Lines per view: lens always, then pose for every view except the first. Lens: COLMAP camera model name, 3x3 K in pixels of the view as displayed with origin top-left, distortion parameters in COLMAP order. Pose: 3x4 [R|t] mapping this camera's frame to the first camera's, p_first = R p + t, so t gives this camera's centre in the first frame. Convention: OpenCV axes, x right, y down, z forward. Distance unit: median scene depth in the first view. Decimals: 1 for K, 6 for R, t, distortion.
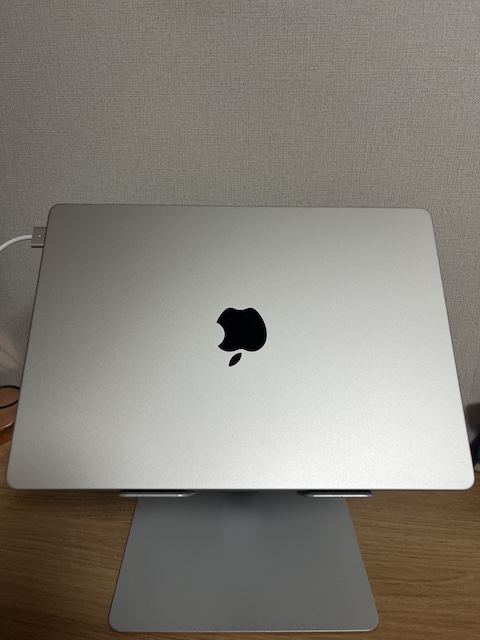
lens RADIAL K [[487.2, 0, 241.3], [0, 487.2, 313.7], [0, 0, 1]] dist [-0.024679, -0.038549]
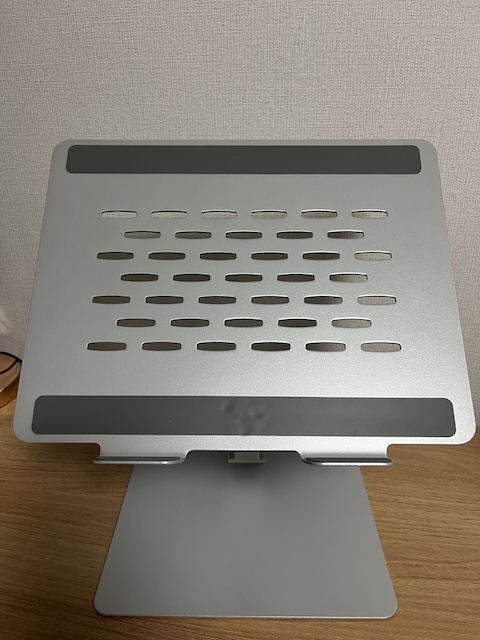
lens RADIAL K [[487.2, 0, 240.9], [0, 487.2, 323.2], [0, 0, 1]] dist [-0.024679, -0.038549]
pose [[0.999541, -0.003505, -0.030091, 0.021811], [0.005339, 0.998119, 0.061080, 0.052428], [0.029821, -0.061213, 0.997679, 0.113869]]
